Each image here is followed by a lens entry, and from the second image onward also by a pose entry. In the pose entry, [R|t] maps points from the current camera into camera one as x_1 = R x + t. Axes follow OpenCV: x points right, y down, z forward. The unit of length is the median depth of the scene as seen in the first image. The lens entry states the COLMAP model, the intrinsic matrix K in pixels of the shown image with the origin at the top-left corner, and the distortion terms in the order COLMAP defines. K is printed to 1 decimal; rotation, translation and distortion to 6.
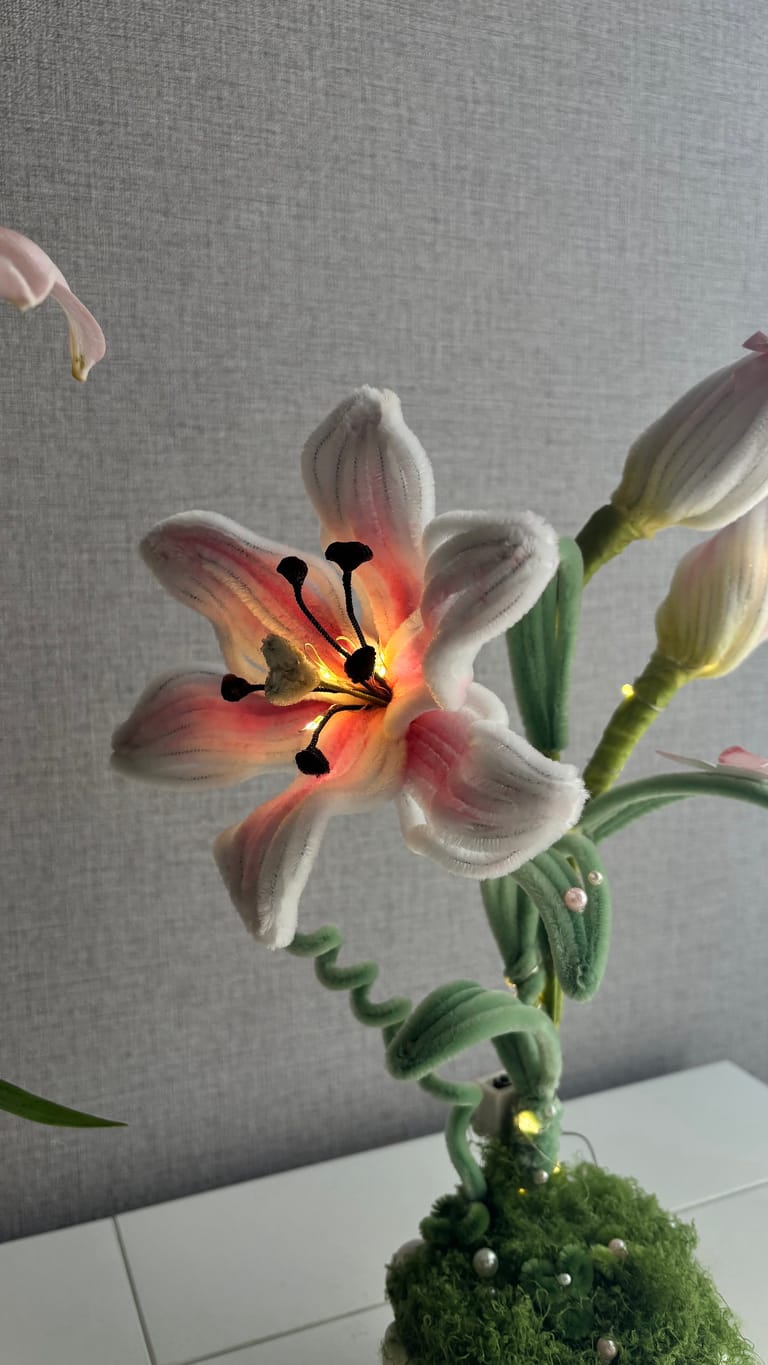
lens RADIAL K [[1070.5, 0, 382.2], [0, 1070.5, 681.8], [0, 0, 1]] dist [-0.001873, -0.002371]
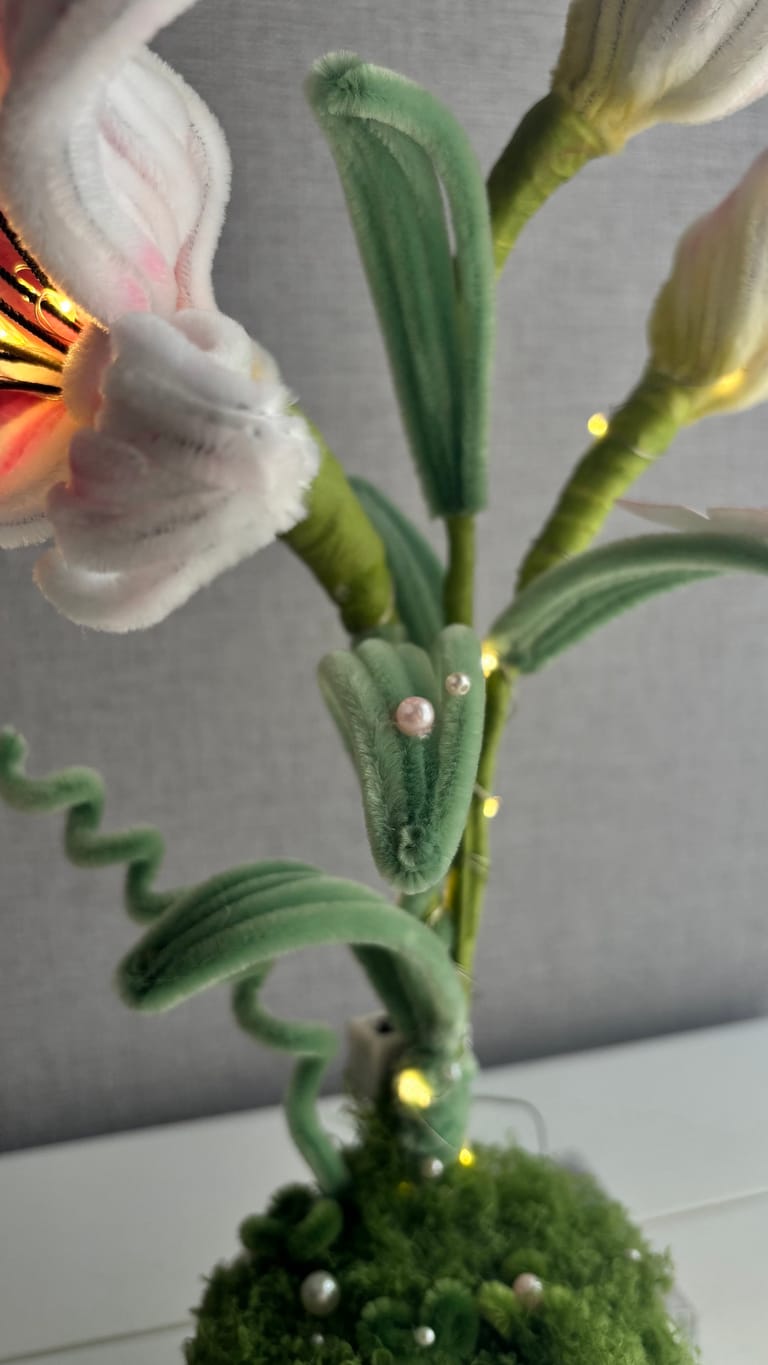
lens RADIAL K [[1125.9, 0, 361.2], [0, 1125.9, 681.4], [0, 0, 1]] dist [-0.016549, -0.006933]
pose [[0.991290, 0.011704, -0.131174, 0.211899], [-0.002880, 0.997732, 0.067257, 0.132576], [0.131664, -0.066294, 0.989075, 0.370581]]
